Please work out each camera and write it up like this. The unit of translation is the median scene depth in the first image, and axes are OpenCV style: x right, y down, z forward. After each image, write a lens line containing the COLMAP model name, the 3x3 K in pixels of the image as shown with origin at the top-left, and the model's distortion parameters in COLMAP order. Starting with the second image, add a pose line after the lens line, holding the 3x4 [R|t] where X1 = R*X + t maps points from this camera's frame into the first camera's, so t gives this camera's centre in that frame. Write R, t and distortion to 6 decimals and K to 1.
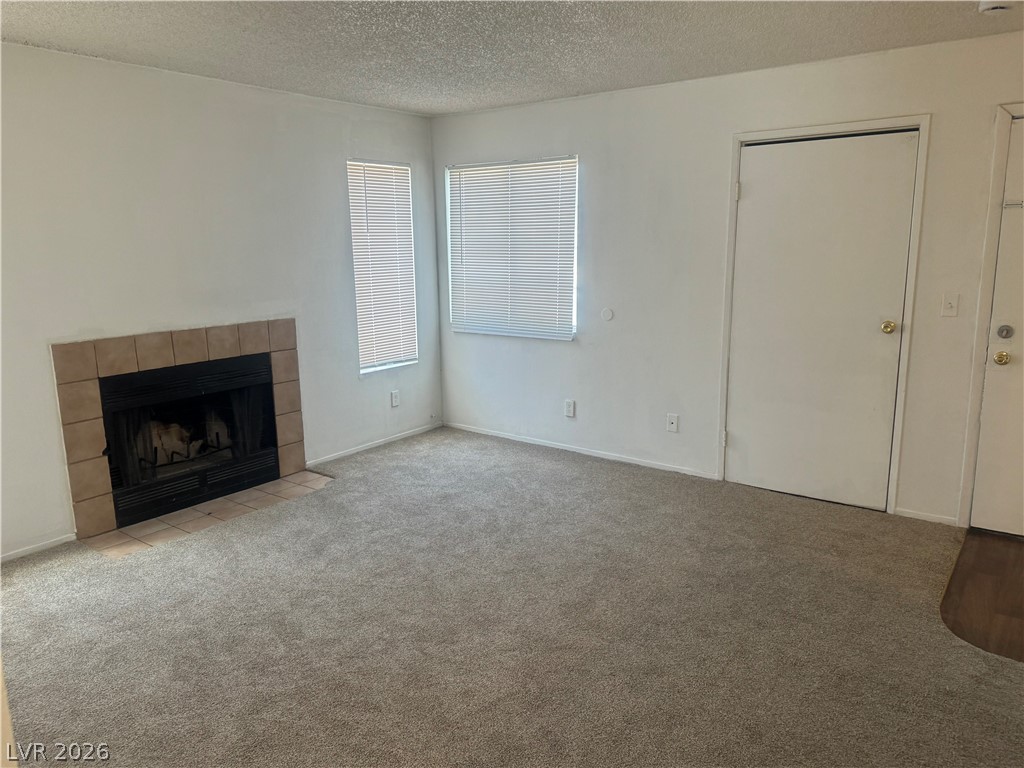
lens RADIAL K [[741.3, 0, 514.5], [0, 741.3, 386.1], [0, 0, 1]] dist [0.003887, -0.001116]
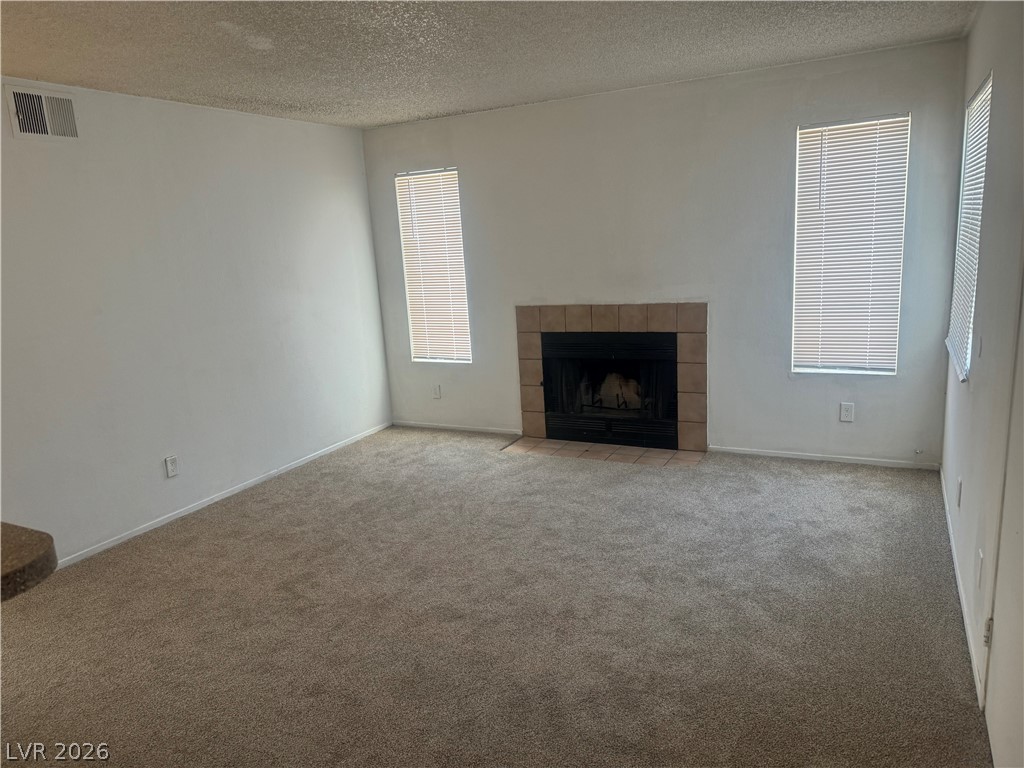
lens RADIAL K [[716.8, 0, 515.4], [0, 716.8, 389.1], [0, 0, 1]] dist [0.117016, -0.146736]
pose [[0.125208, 0.207143, -0.970265, 0.692148], [-0.130067, 0.972948, 0.190931, -0.139129], [0.983568, 0.102293, 0.148764, 0.640563]]
